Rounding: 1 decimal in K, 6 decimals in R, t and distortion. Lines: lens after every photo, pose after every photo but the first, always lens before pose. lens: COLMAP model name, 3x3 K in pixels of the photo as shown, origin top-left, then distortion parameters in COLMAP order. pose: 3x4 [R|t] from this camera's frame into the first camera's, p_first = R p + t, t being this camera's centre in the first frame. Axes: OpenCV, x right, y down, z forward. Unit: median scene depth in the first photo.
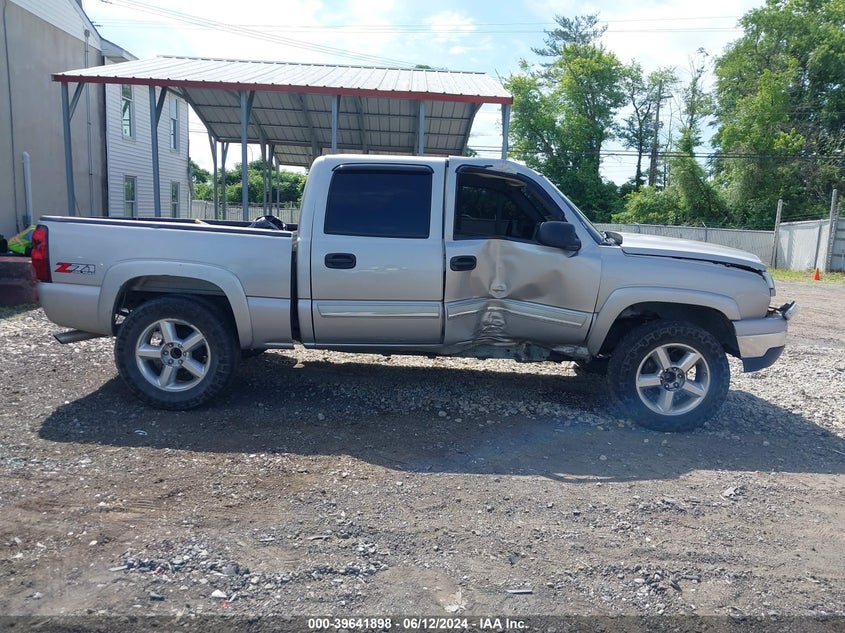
lens RADIAL K [[671.6, 0, 422.5], [0, 671.6, 316.5], [0, 0, 1]] dist [0.010175, -0.003606]
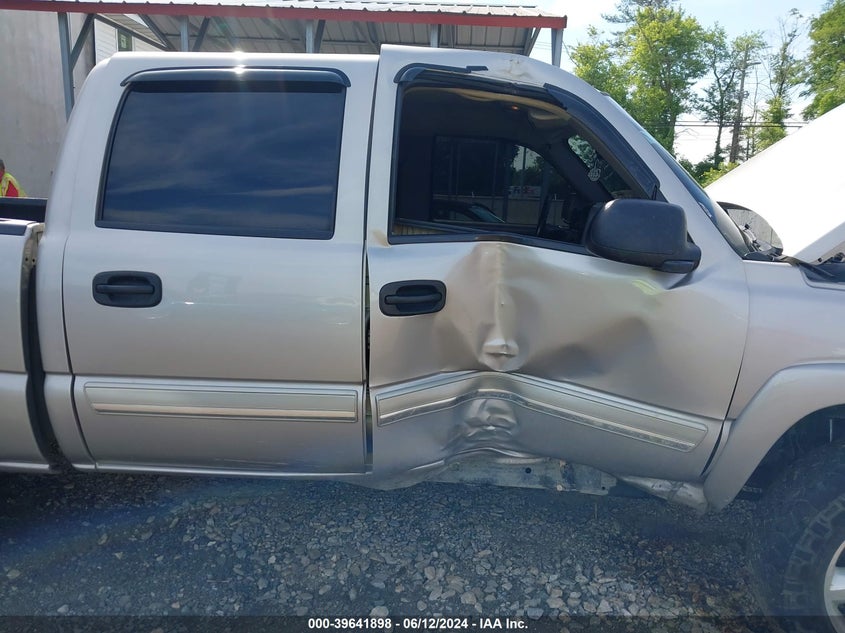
lens RADIAL K [[727.7, 0, 422.5], [0, 727.7, 316.5], [0, 0, 1]] dist [0.041687, 0.001407]
pose [[0.997352, 0.015774, -0.070991, 0.097883], [-0.014672, 0.999764, 0.016020, -0.073594], [0.071227, -0.014936, 0.997348, 0.529323]]
